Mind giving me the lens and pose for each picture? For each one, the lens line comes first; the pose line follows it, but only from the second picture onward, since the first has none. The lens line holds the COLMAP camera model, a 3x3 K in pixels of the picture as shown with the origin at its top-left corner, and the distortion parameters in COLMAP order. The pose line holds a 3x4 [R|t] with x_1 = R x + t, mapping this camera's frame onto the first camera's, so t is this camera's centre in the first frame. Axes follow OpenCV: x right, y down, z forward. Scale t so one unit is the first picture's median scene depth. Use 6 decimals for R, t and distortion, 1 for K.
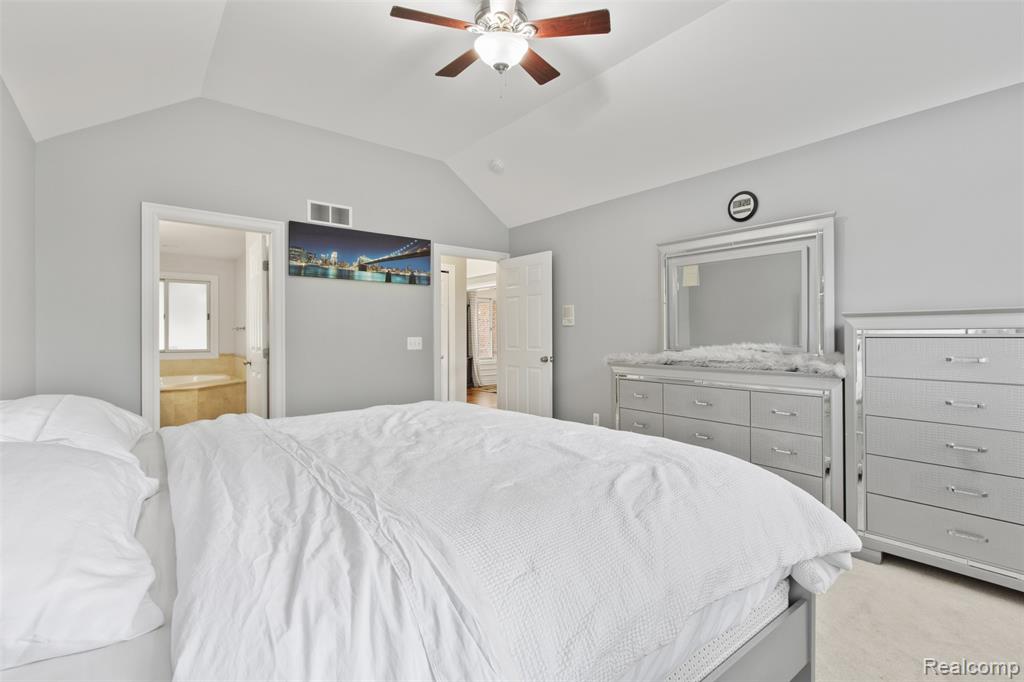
lens RADIAL K [[475.4, 0, 510.0], [0, 475.4, 334.6], [0, 0, 1]] dist [0.003842, -0.000233]
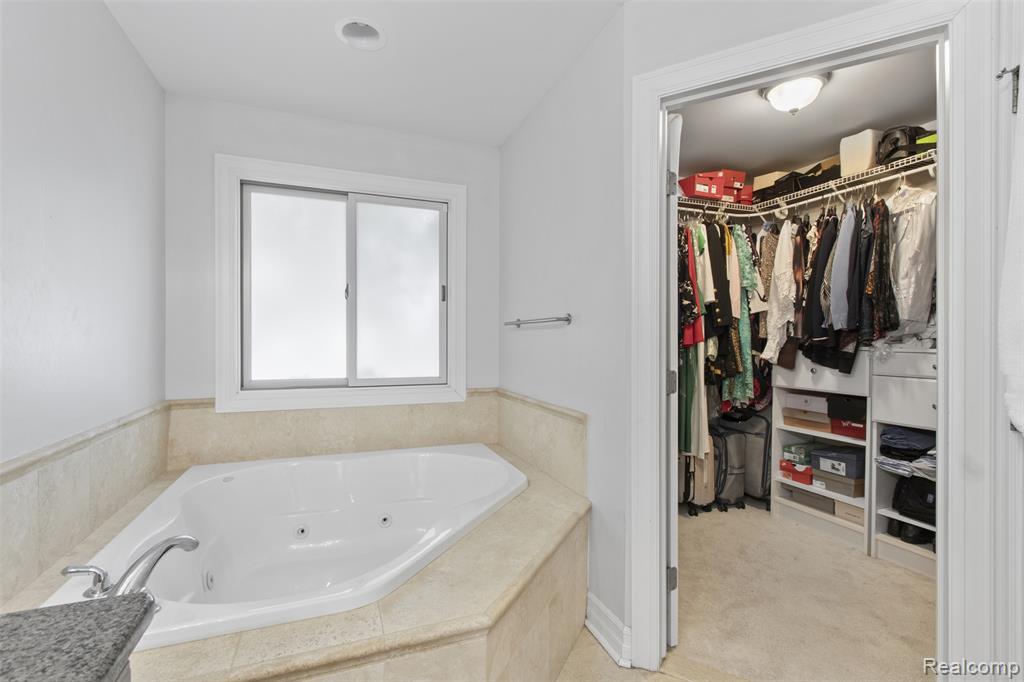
lens RADIAL K [[468.6, 0, 510.4], [0, 468.6, 342.2], [0, 0, 1]] dist [0.002478, -0.000785]
pose [[0.955683, 0.005999, -0.294336, -0.469444], [-0.004517, 0.999973, 0.005714, -0.000275], [0.294362, -0.004131, 0.955685, 0.651696]]
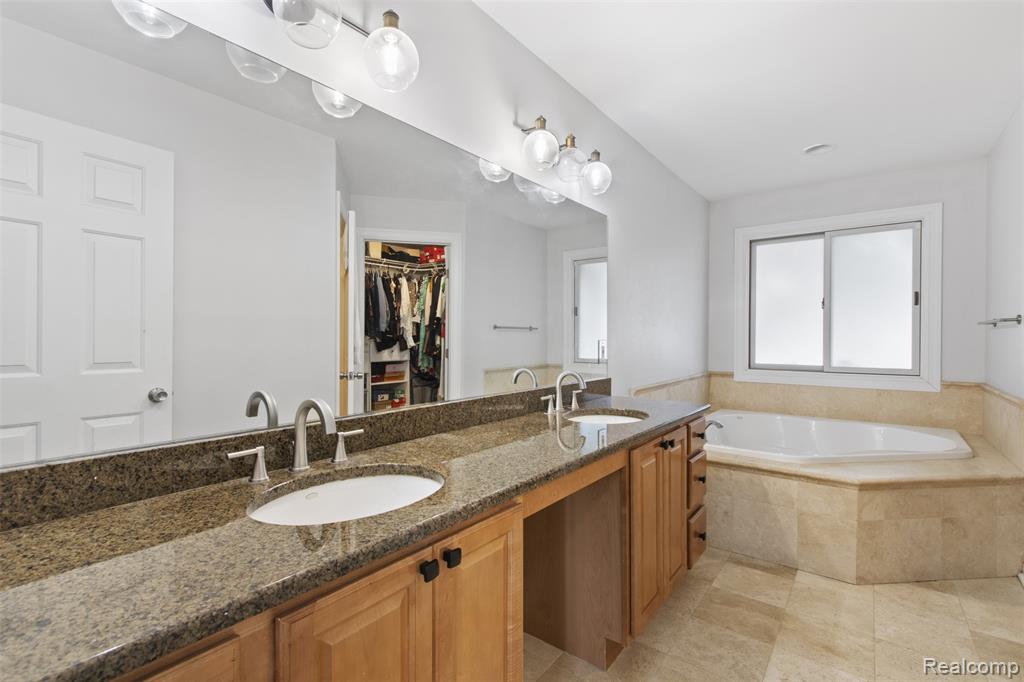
lens RADIAL K [[468.6, 0, 510.4], [0, 468.6, 342.2], [0, 0, 1]] dist [0.002478, -0.000785]
pose [[0.244729, 0.011093, -0.969528, -0.292902], [-0.003647, 0.999938, 0.010521, 0.000831], [0.969585, 0.000962, 0.244754, 0.513679]]
